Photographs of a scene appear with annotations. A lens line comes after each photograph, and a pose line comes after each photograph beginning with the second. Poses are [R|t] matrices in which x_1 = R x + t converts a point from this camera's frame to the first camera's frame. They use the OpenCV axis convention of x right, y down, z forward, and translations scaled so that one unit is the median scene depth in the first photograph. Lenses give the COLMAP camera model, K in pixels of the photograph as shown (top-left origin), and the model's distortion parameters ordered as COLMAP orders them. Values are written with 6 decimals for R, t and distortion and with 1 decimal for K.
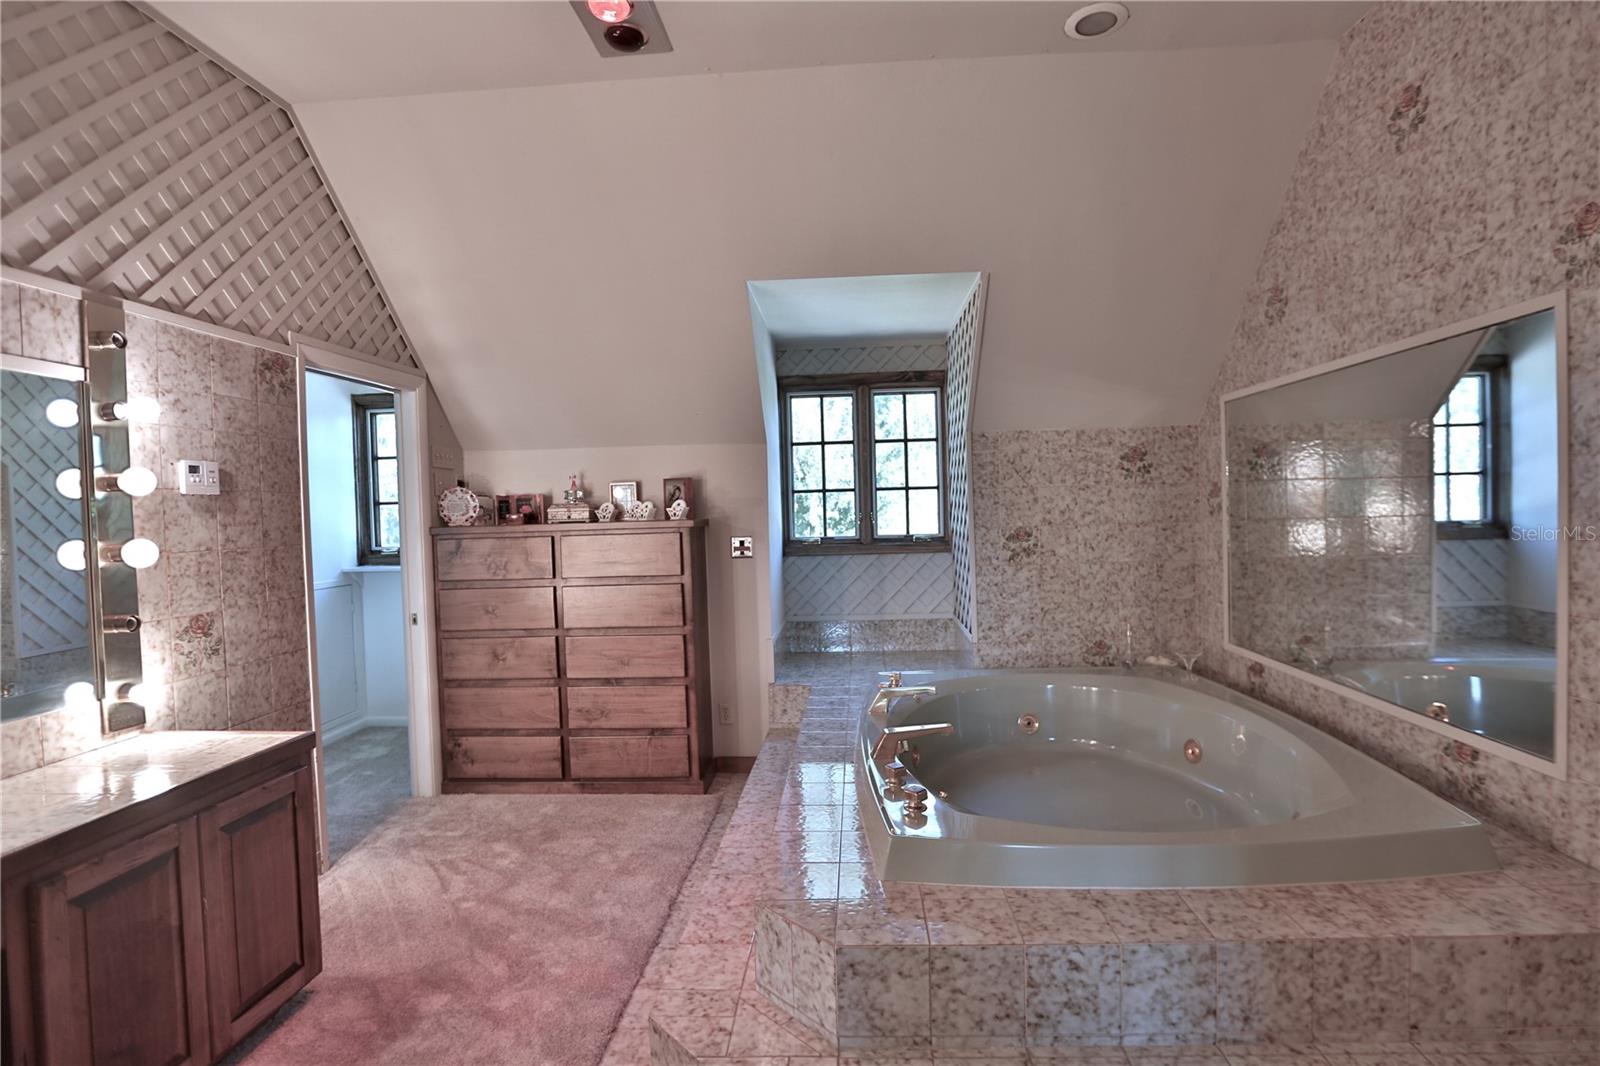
lens RADIAL K [[778.0, 0, 809.2], [0, 778.0, 534.6], [0, 0, 1]] dist [-0.057931, 0.024864]
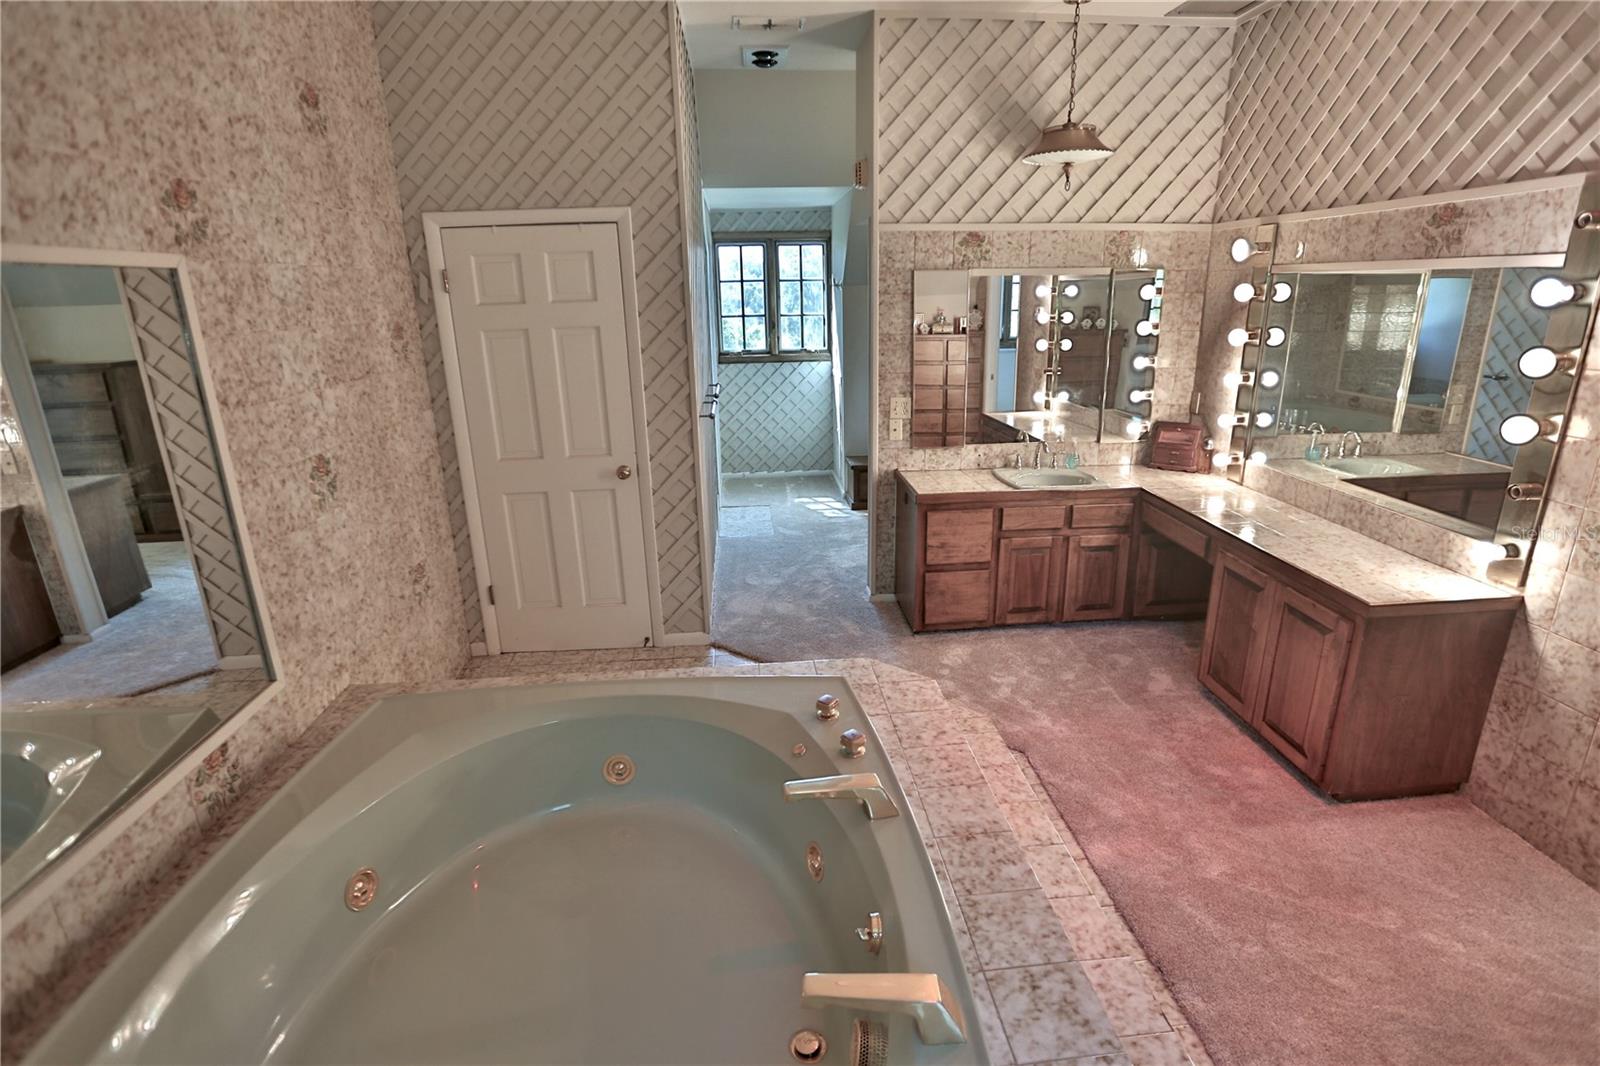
lens RADIAL K [[778.0, 0, 809.2], [0, 778.0, 534.6], [0, 0, 1]] dist [-0.057931, 0.024864]
pose [[-0.989360, 0.085931, -0.117402, 0.281196], [0.041459, 0.940001, 0.338642, -0.254903], [0.139458, 0.330171, -0.933562, 2.016817]]
